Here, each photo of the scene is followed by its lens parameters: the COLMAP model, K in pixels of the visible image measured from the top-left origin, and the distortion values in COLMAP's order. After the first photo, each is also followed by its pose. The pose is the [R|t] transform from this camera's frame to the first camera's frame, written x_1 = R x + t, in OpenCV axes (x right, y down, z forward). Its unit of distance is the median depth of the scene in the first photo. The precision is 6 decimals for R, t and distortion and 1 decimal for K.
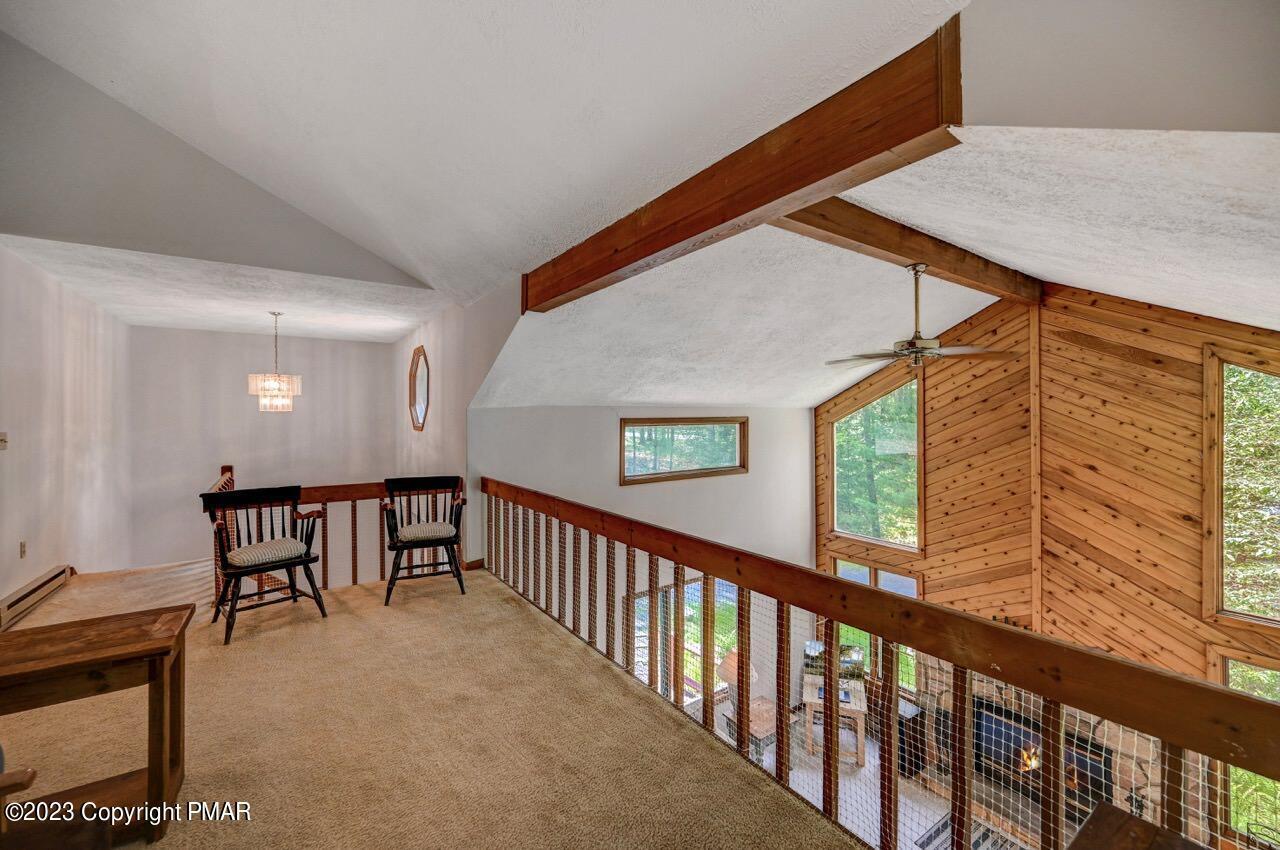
lens RADIAL K [[511.1, 0, 646.7], [0, 511.1, 417.3], [0, 0, 1]] dist [-0.000486, 0.000099]
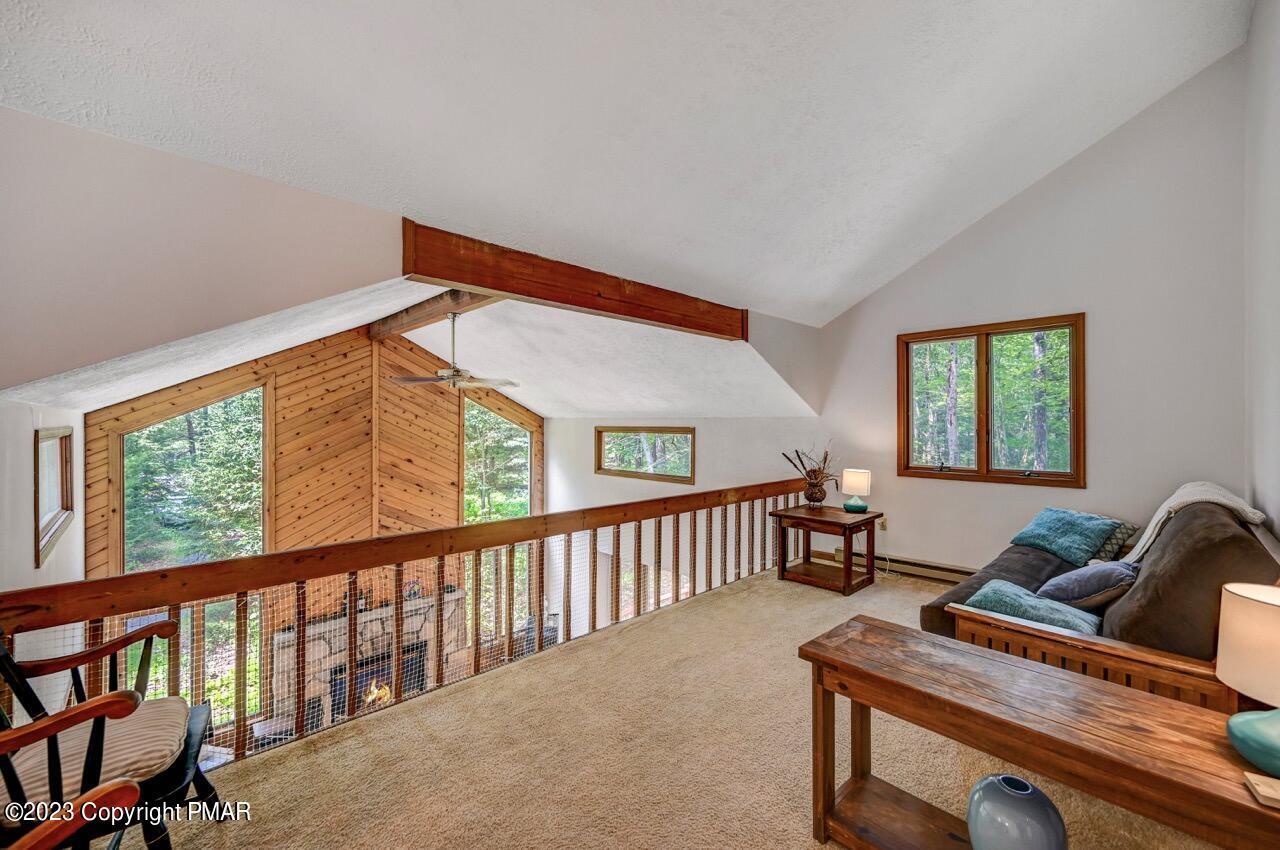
lens RADIAL K [[511.1, 0, 646.7], [0, 511.1, 417.3], [0, 0, 1]] dist [-0.000486, 0.000099]
pose [[-0.153221, 0.021605, 0.987956, -0.643243], [0.006718, 0.999761, -0.020821, 0.008672], [-0.988169, 0.003446, -0.153330, 0.511417]]
